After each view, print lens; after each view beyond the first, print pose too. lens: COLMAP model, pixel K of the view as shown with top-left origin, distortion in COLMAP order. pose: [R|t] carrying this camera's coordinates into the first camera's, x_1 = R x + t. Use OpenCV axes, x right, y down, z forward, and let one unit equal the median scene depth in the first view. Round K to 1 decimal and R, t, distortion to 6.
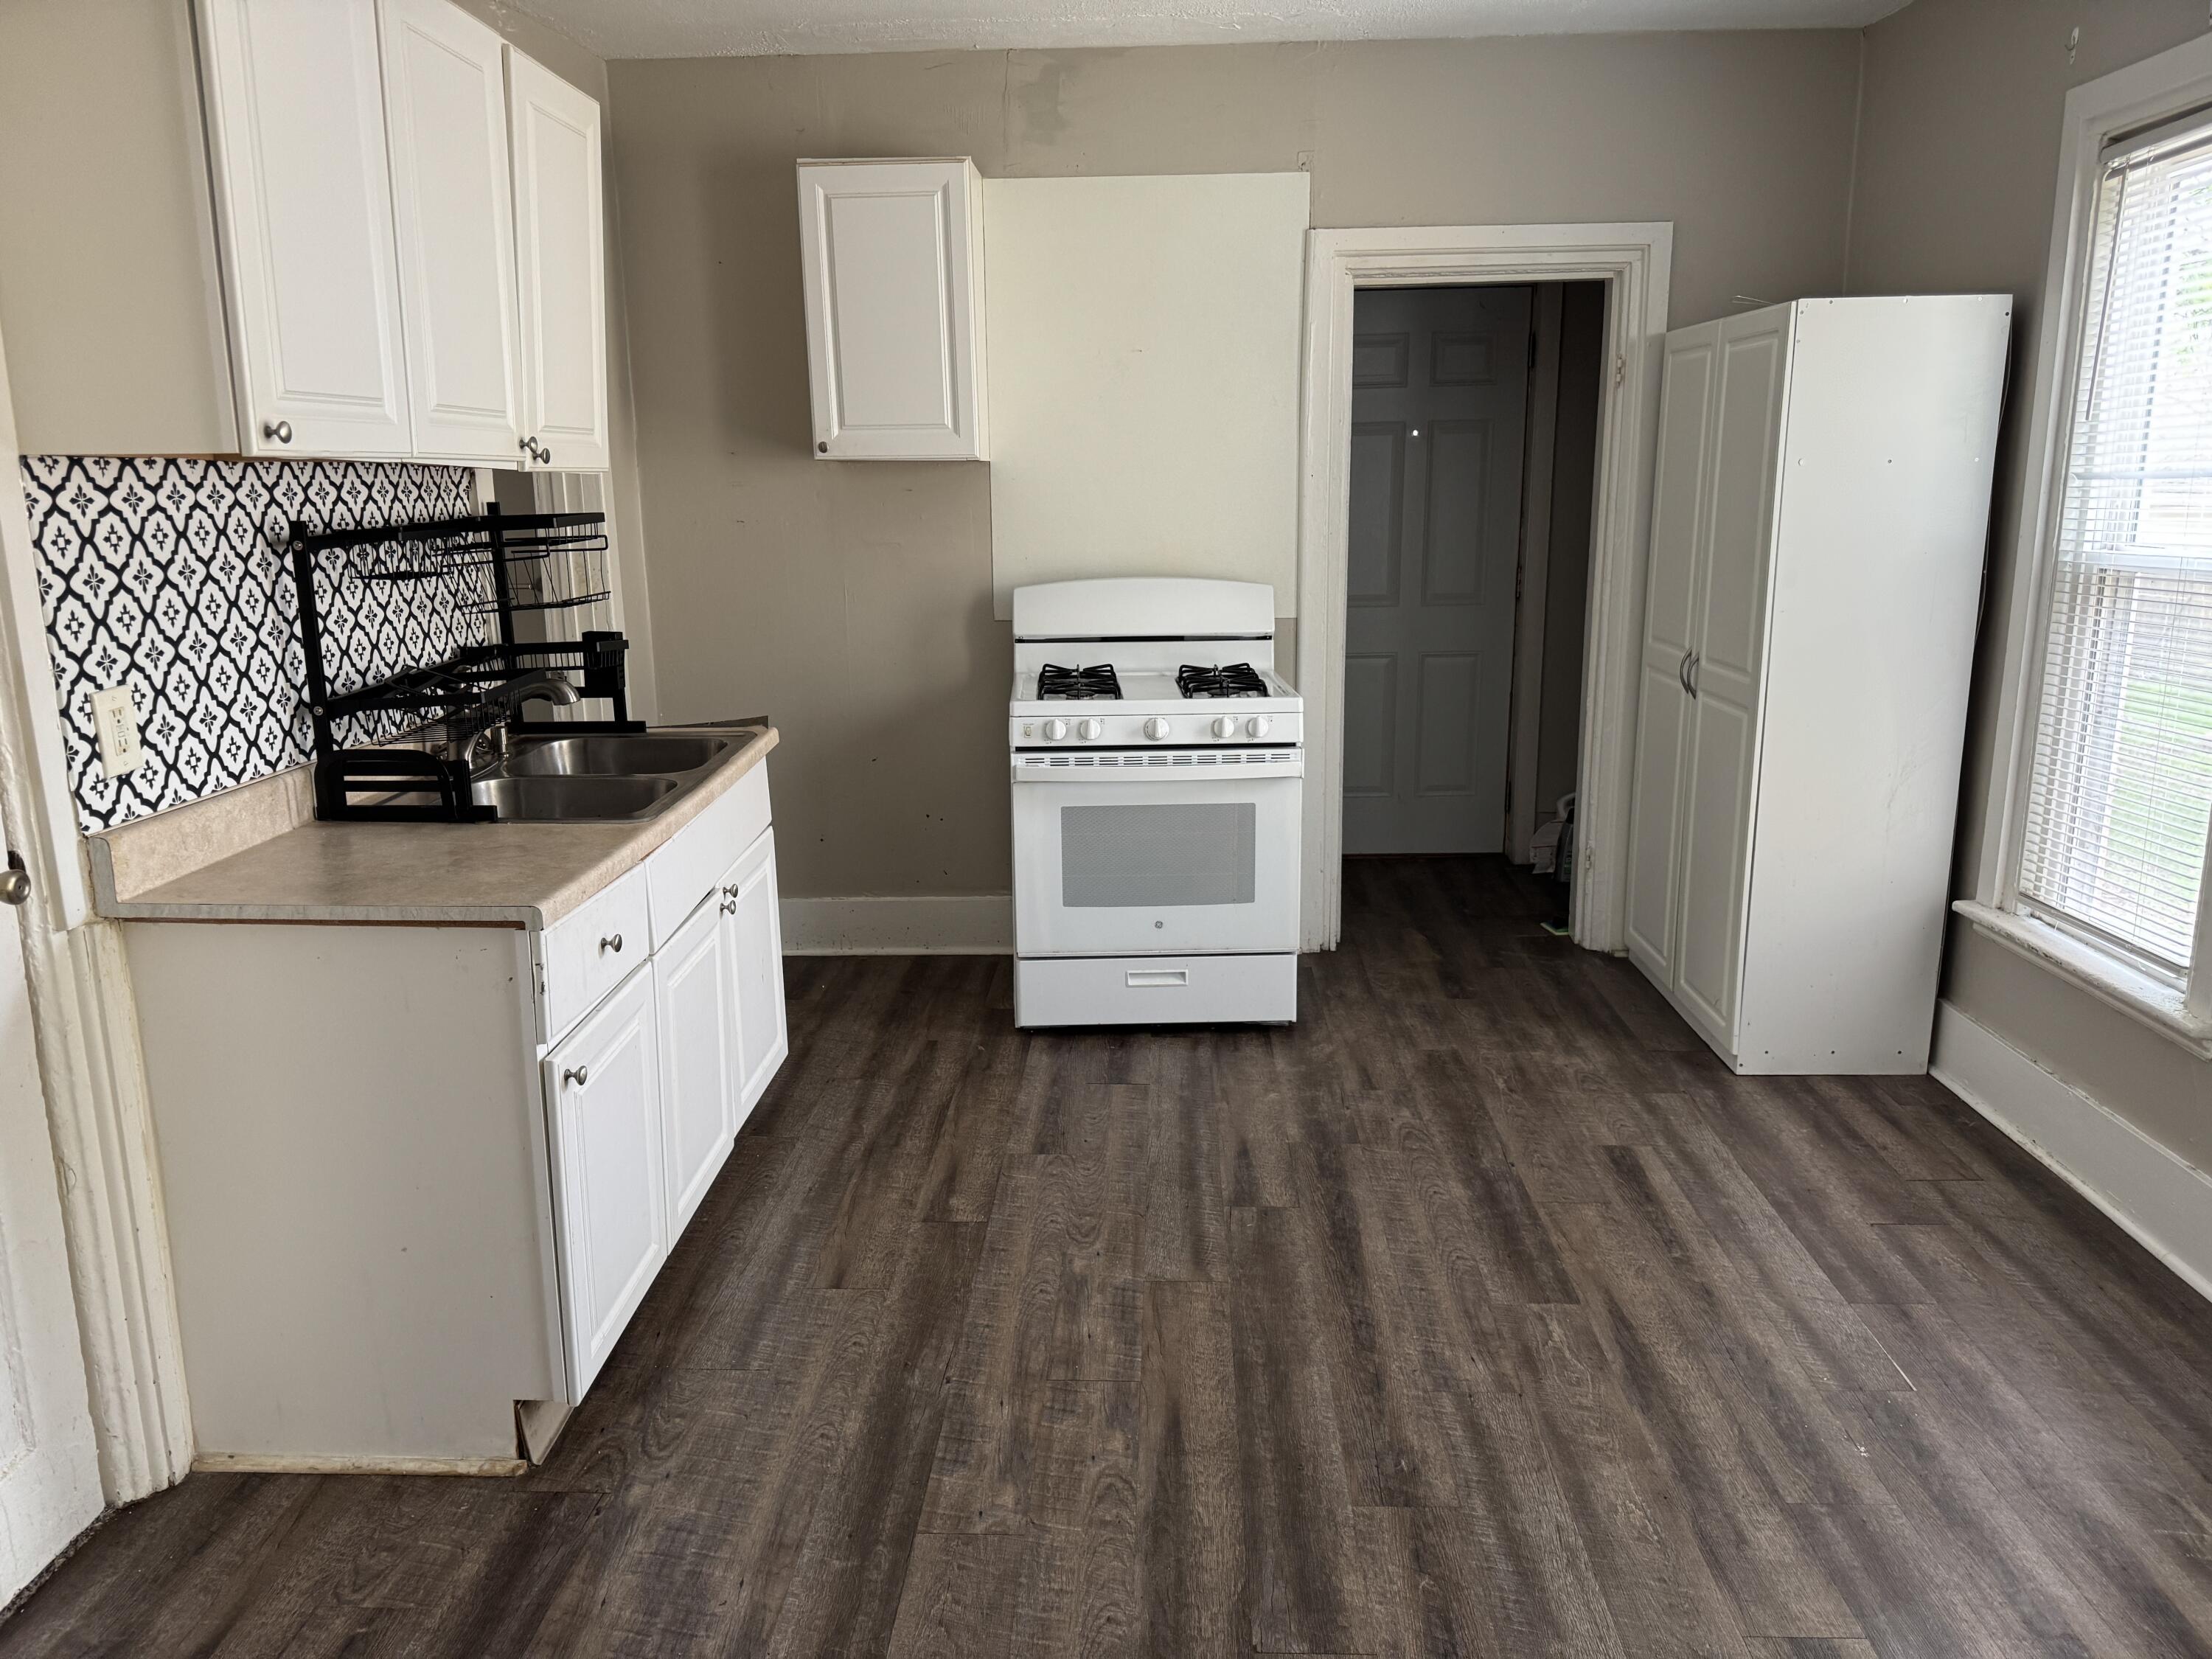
lens RADIAL K [[1575.4, 0, 1078.3], [0, 1575.4, 819.4], [0, 0, 1]] dist [0.119080, -0.141995]
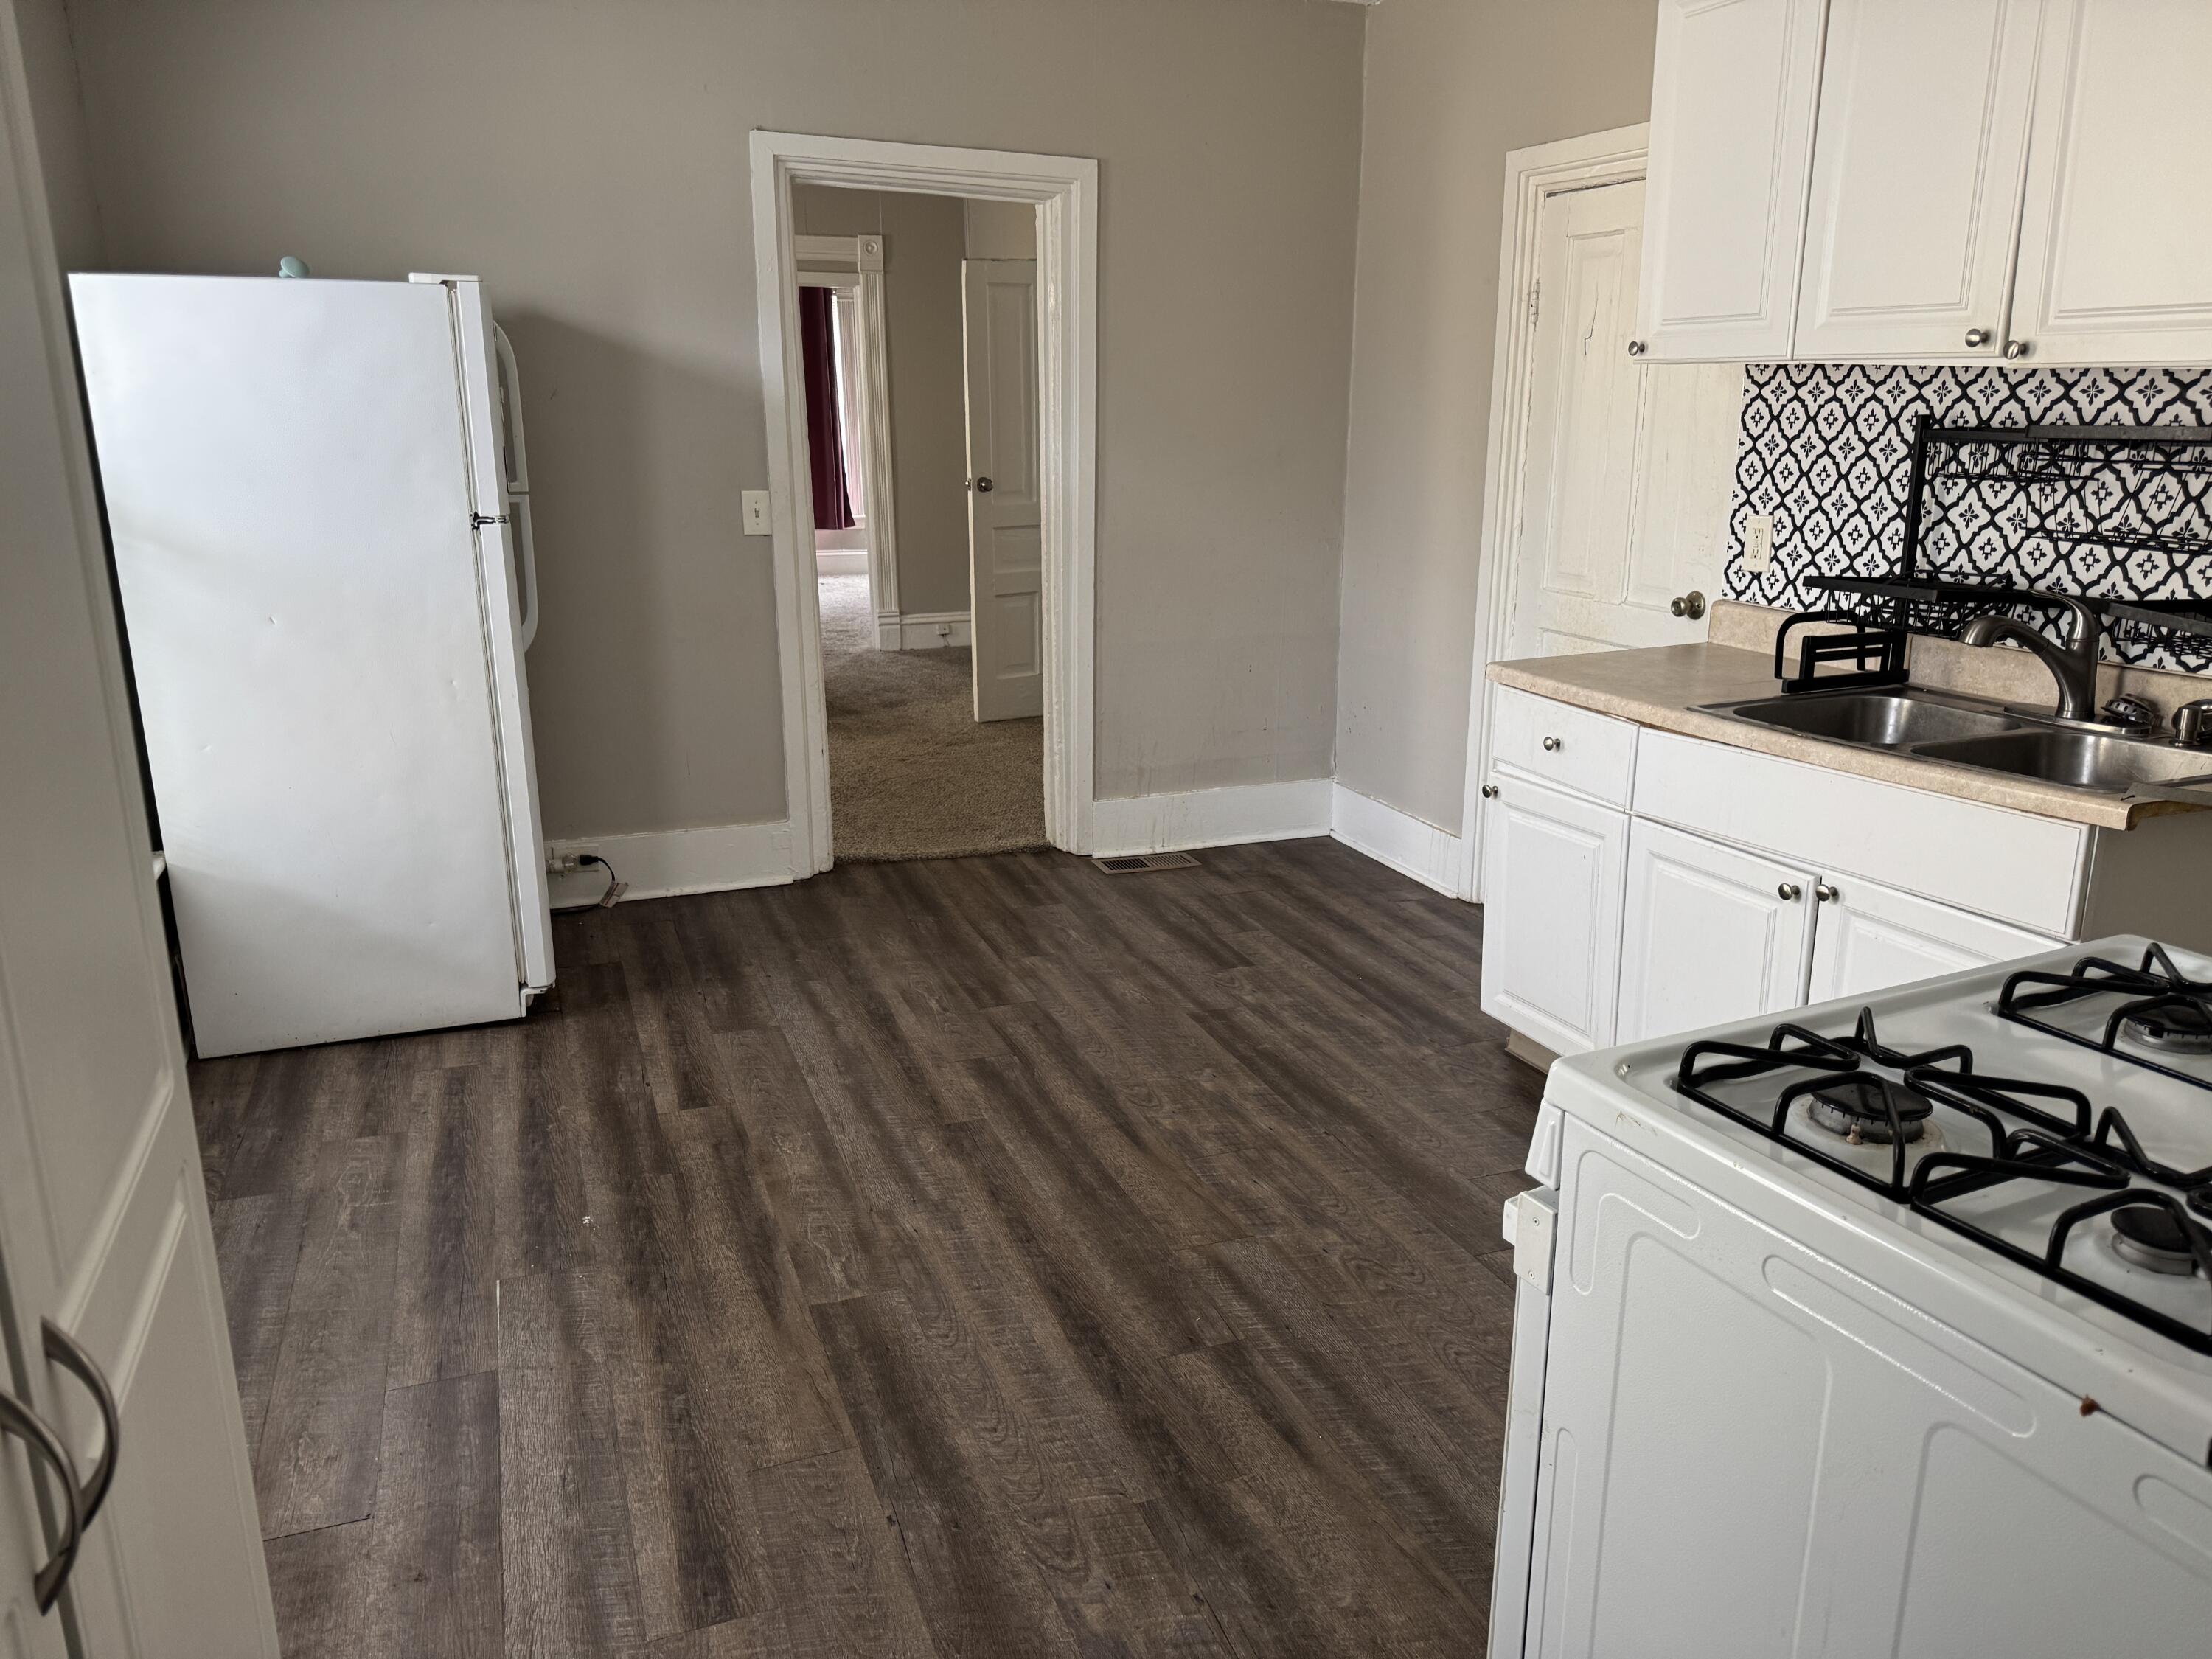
lens RADIAL K [[1575.4, 0, 1078.3], [0, 1575.4, 819.4], [0, 0, 1]] dist [0.119080, -0.141995]
pose [[-0.918698, 0.103273, -0.381220, 0.532728], [-0.086683, 0.888956, 0.449715, -0.391477], [0.385331, 0.446198, -0.807730, 1.812945]]
